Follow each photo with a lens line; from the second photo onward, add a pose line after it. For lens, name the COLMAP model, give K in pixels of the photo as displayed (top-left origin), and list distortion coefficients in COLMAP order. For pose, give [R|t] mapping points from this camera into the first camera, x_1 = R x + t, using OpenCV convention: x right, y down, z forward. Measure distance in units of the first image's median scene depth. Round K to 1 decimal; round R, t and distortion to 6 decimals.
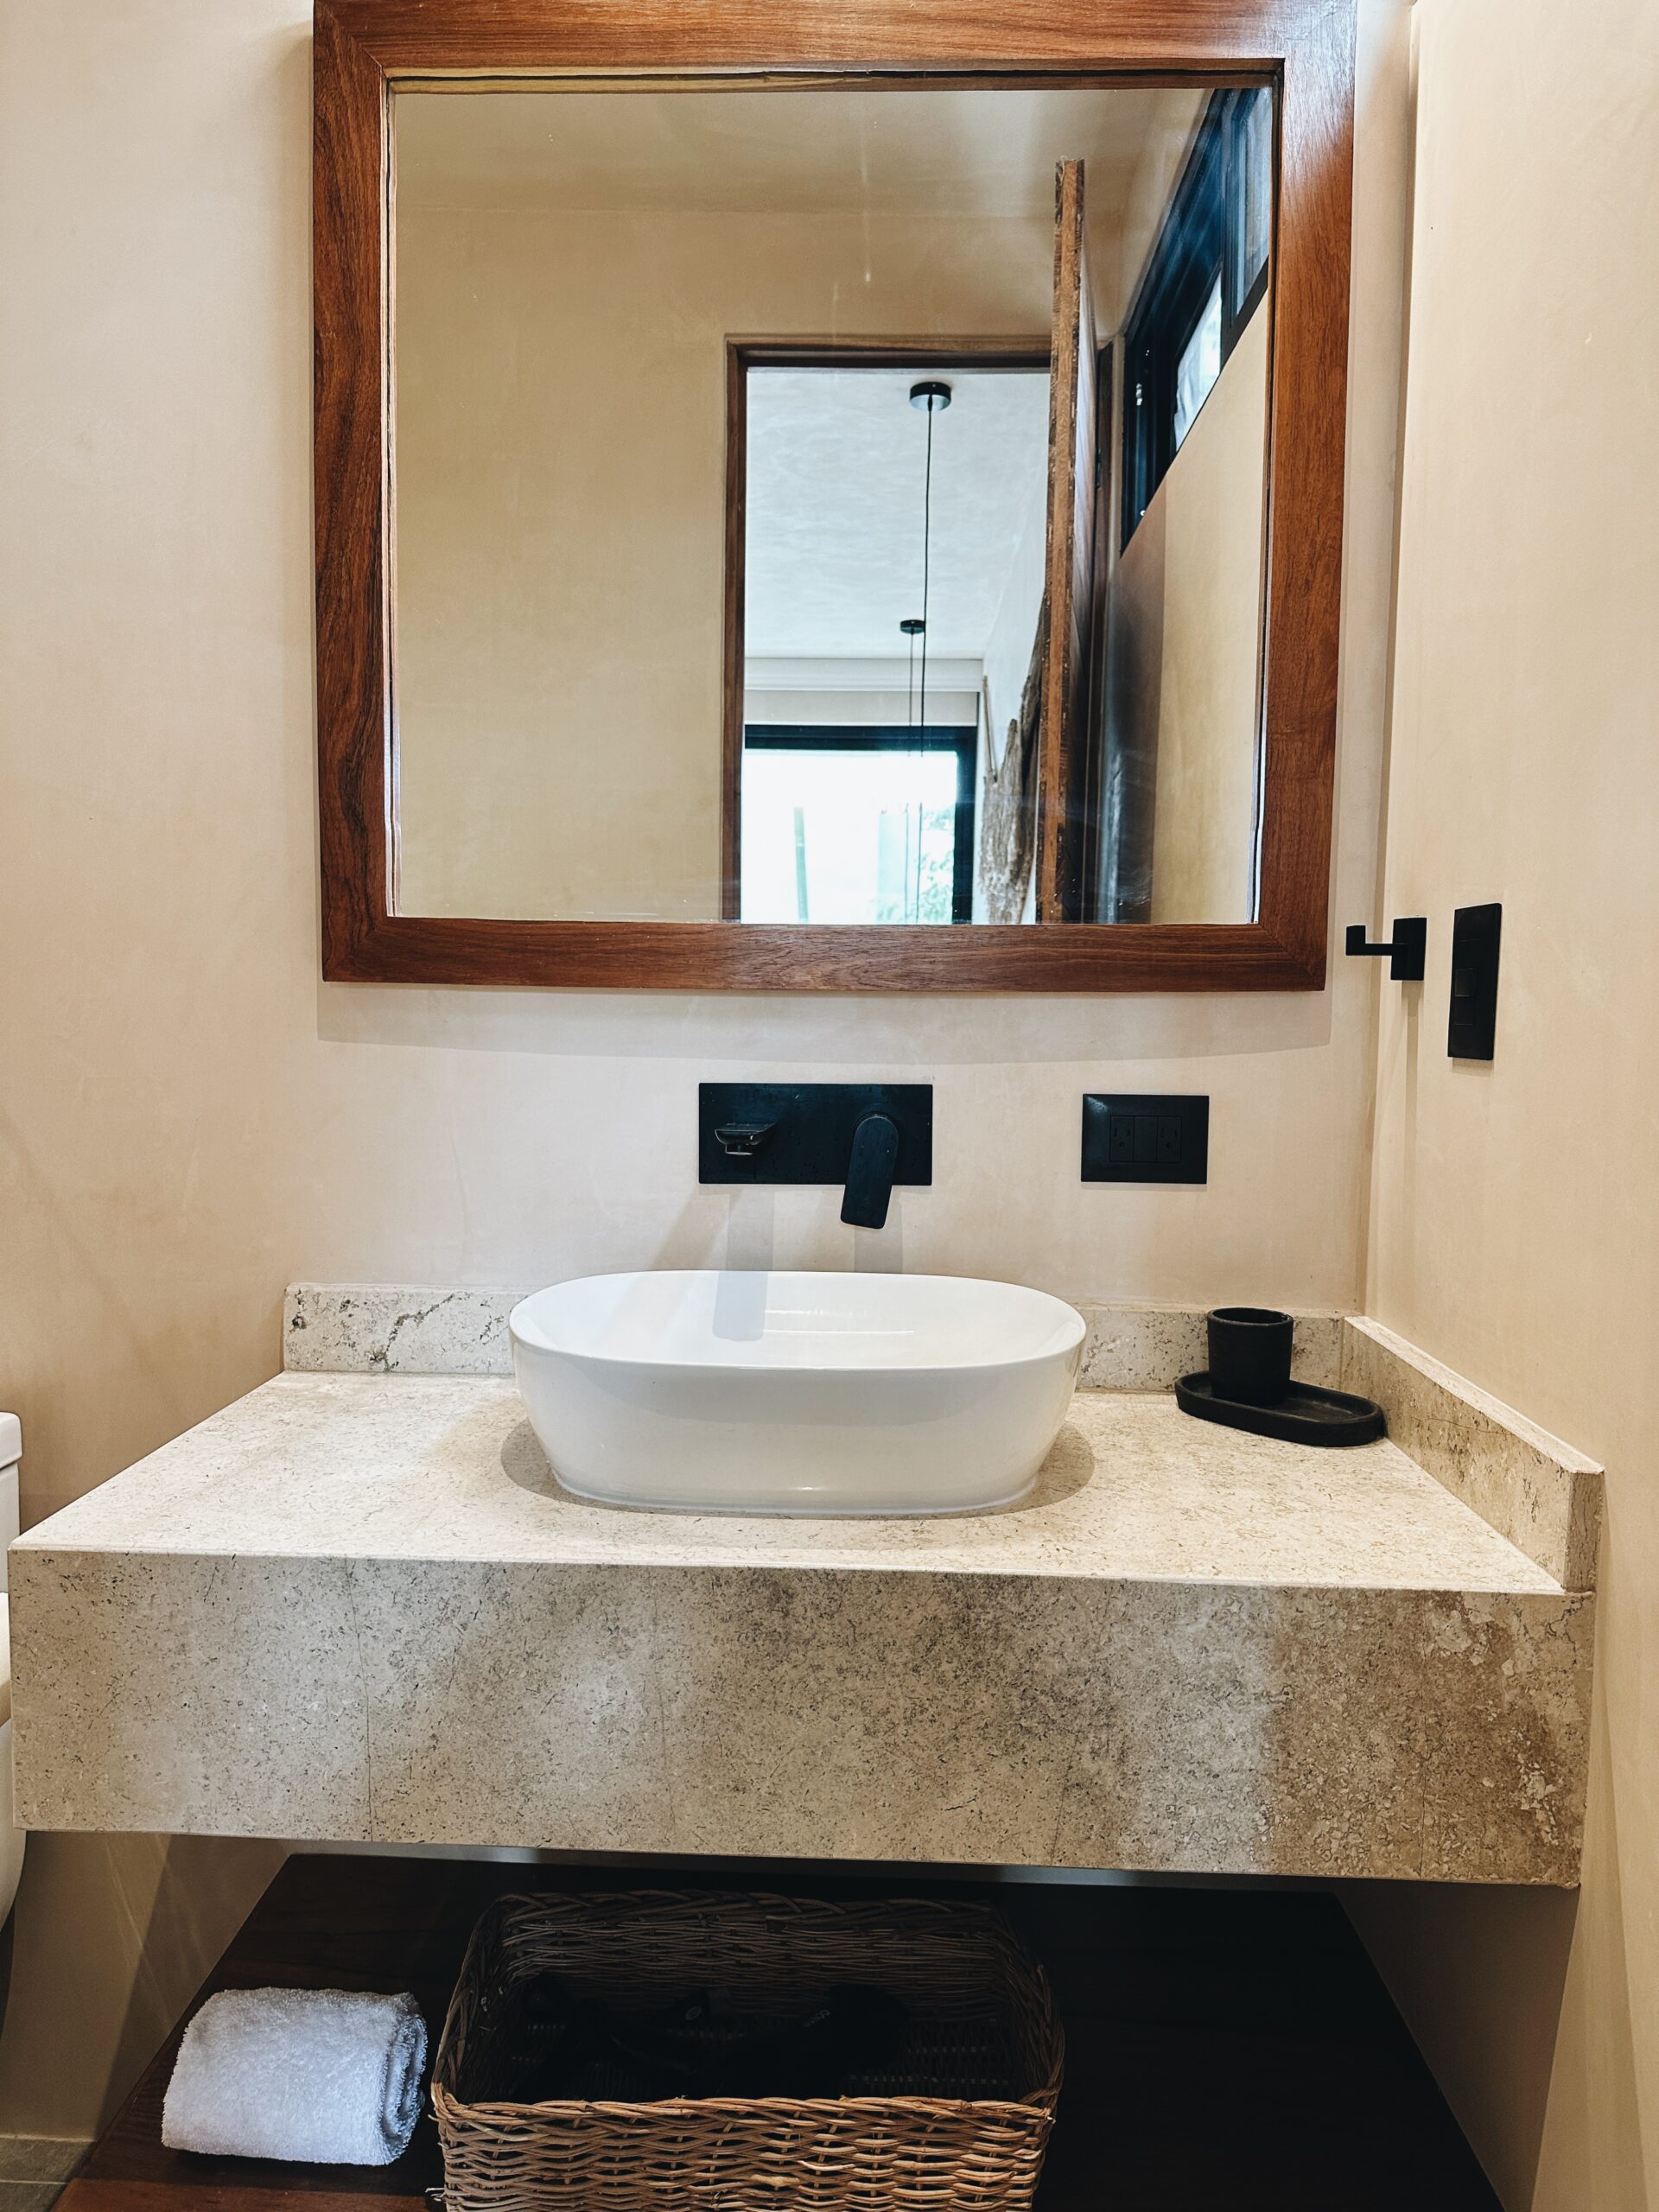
lens RADIAL K [[1565.0, 0, 824.5], [0, 1565.0, 1104.0], [0, 0, 1]] dist [0.024084, -0.034472]
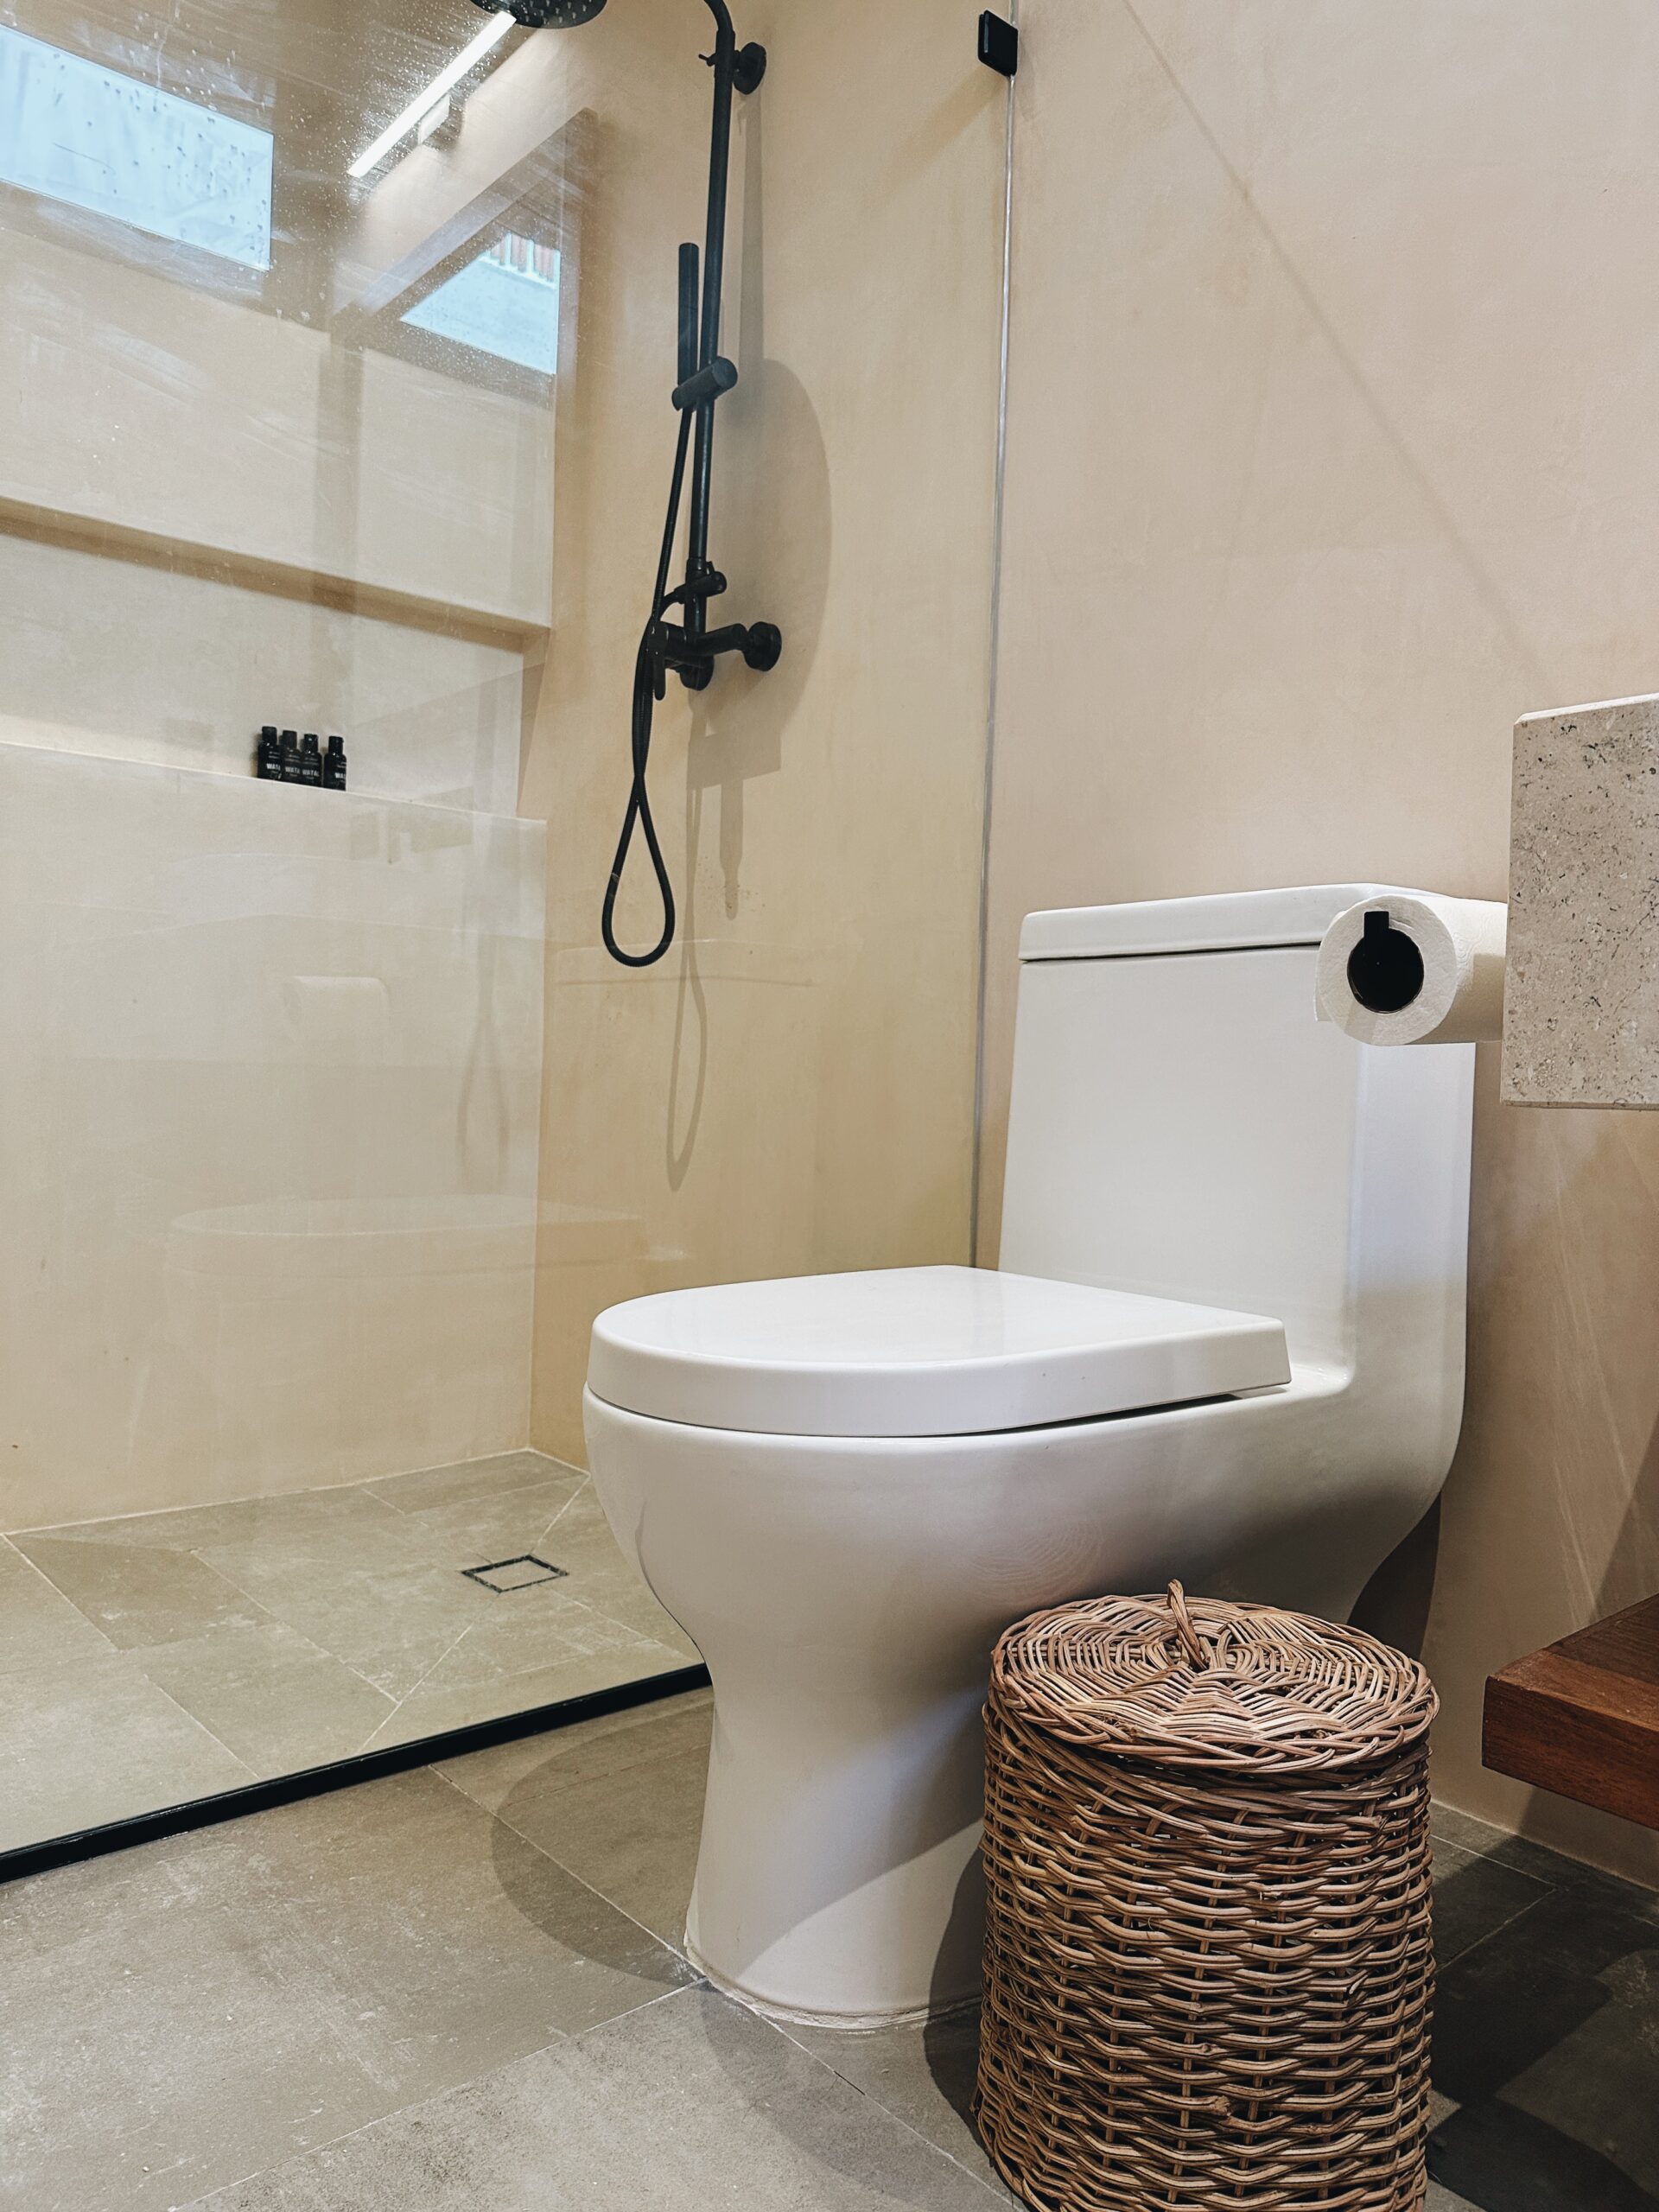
lens RADIAL K [[1565.0, 0, 824.5], [0, 1565.0, 1104.0], [0, 0, 1]] dist [0.024084, -0.034472]
pose [[0.675856, 0.015717, -0.736867, -0.180967], [-0.069353, 0.996693, -0.042352, 0.527866], [0.733764, 0.079728, 0.674710, 0.252341]]
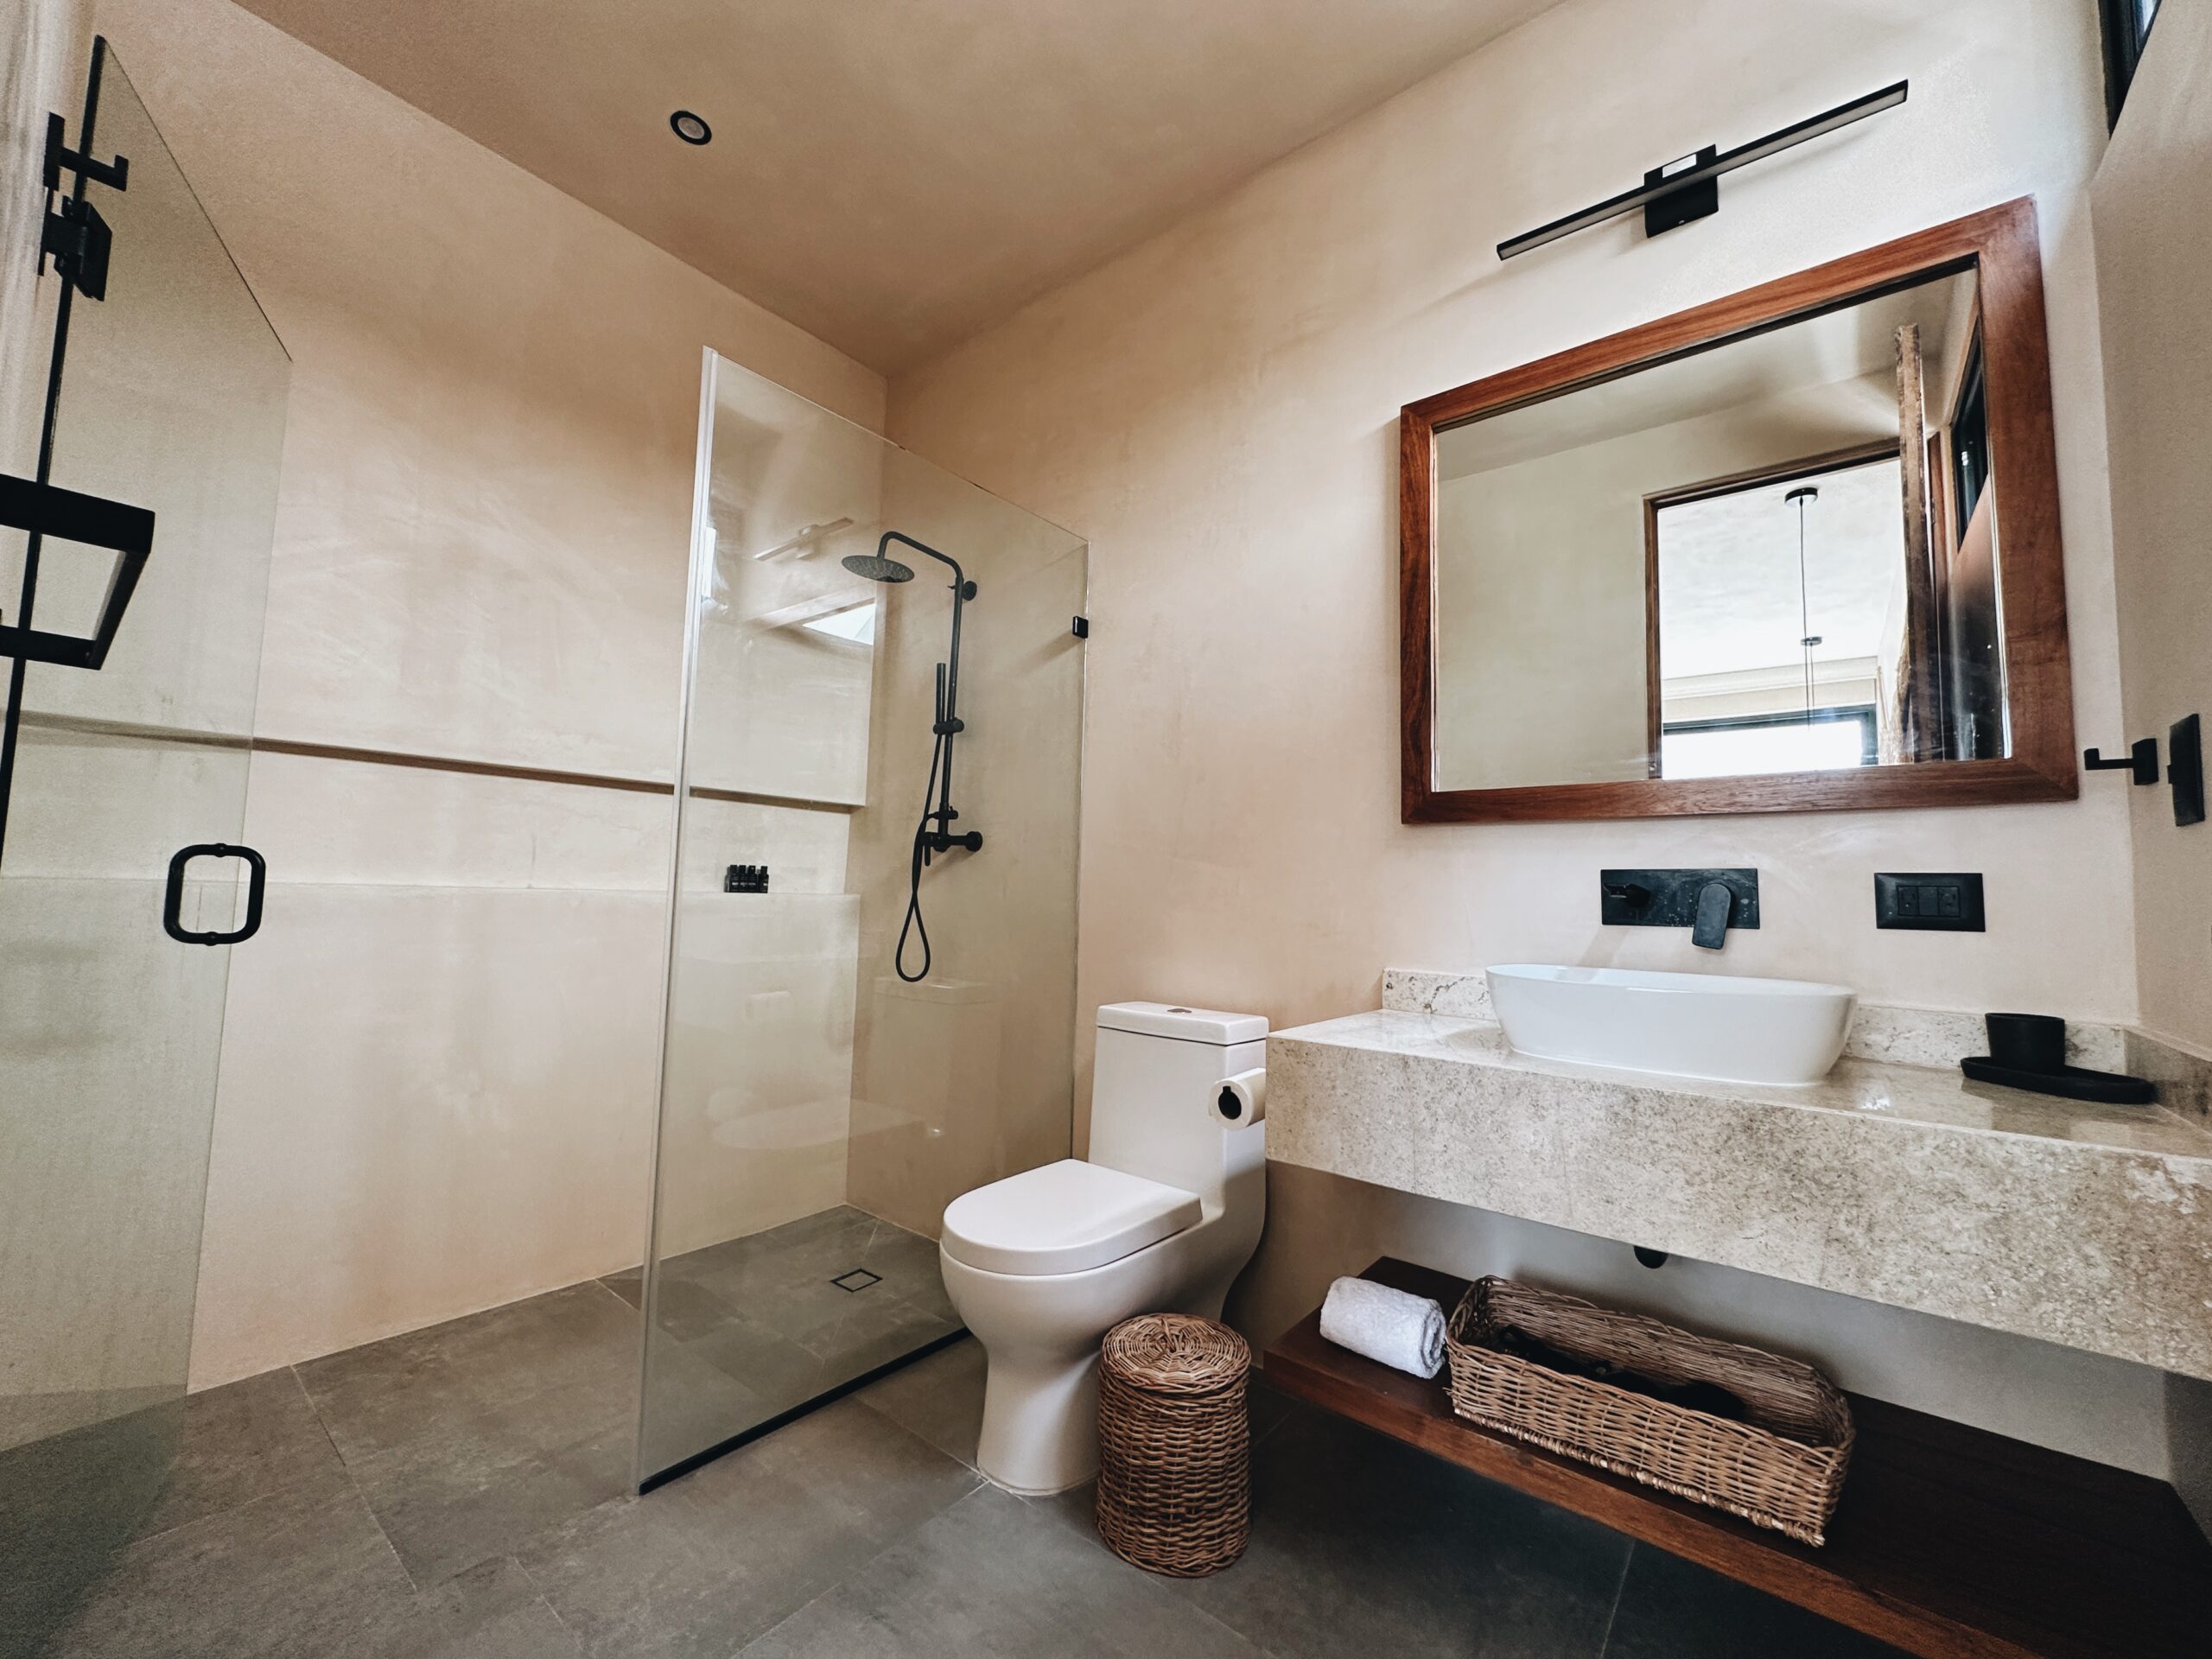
lens RADIAL K [[883.7, 0, 1110.6], [0, 883.7, 827.8], [0, 0, 1]] dist [0.001531, 0.000122]
pose [[0.800675, -0.040932, -0.597698, 0.122178], [-0.054750, 0.988489, -0.141037, 0.171398], [0.596591, 0.145649, 0.789218, -0.278919]]
